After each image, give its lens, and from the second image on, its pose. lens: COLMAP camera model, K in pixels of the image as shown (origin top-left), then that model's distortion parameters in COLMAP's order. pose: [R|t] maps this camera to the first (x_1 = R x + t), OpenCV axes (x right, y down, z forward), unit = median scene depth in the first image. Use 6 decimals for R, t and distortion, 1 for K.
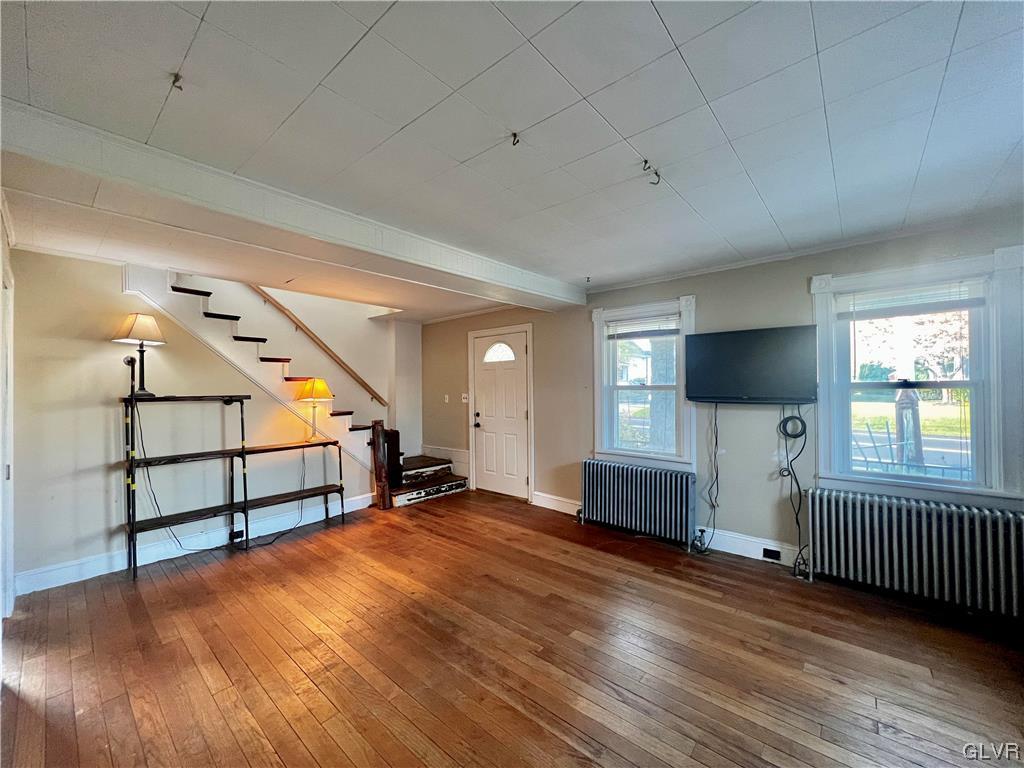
lens RADIAL K [[408.6, 0, 512.0], [0, 408.6, 384.0], [0, 0, 1]] dist [-0.001706, 0.000010]
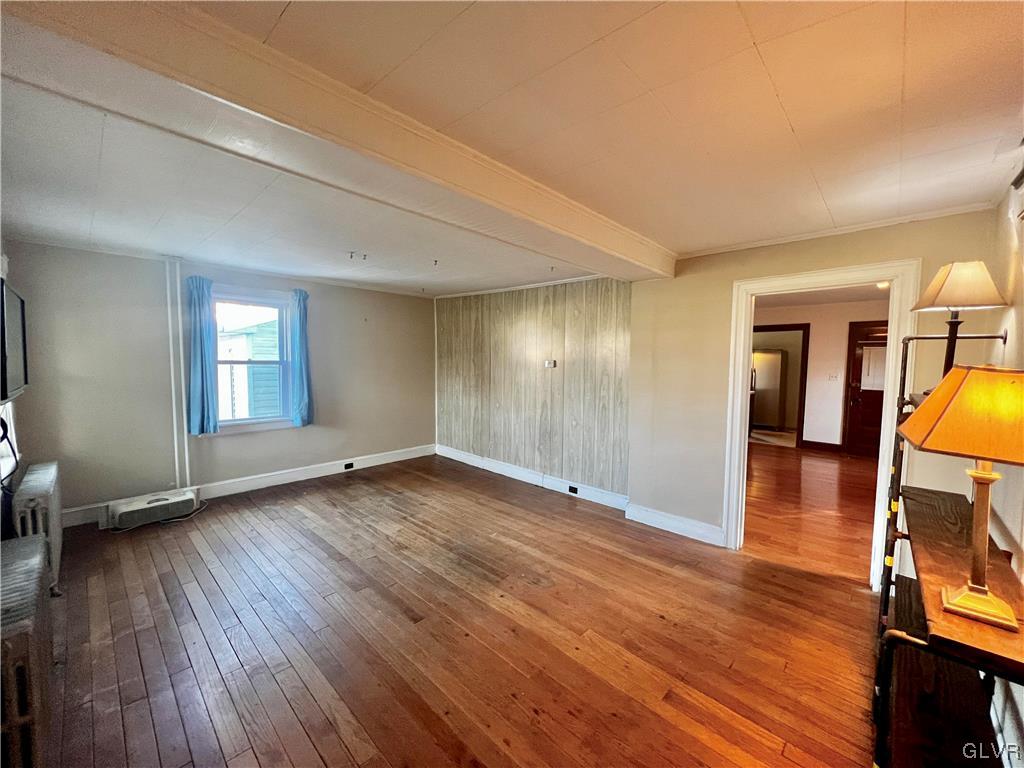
lens RADIAL K [[408.6, 0, 512.0], [0, 408.6, 384.0], [0, 0, 1]] dist [-0.001706, 0.000010]
pose [[-0.999193, -0.006441, 0.039640, -0.229551], [-0.004163, 0.998349, 0.057297, -0.018906], [-0.039943, 0.057086, -0.997570, 1.464796]]
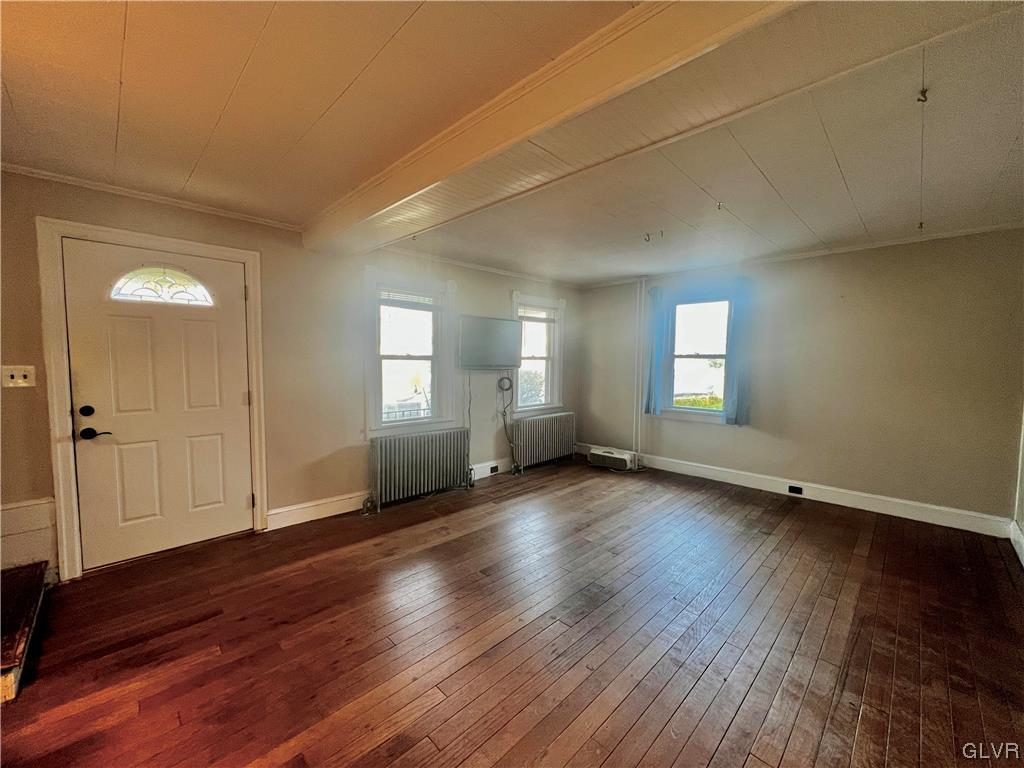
lens RADIAL K [[408.6, 0, 512.0], [0, 408.6, 384.0], [0, 0, 1]] dist [-0.001706, 0.000010]
pose [[0.069946, -0.048801, 0.996356, -0.760992], [-0.014696, 0.998644, 0.049944, 0.022870], [-0.997443, -0.018136, 0.069134, 0.748769]]
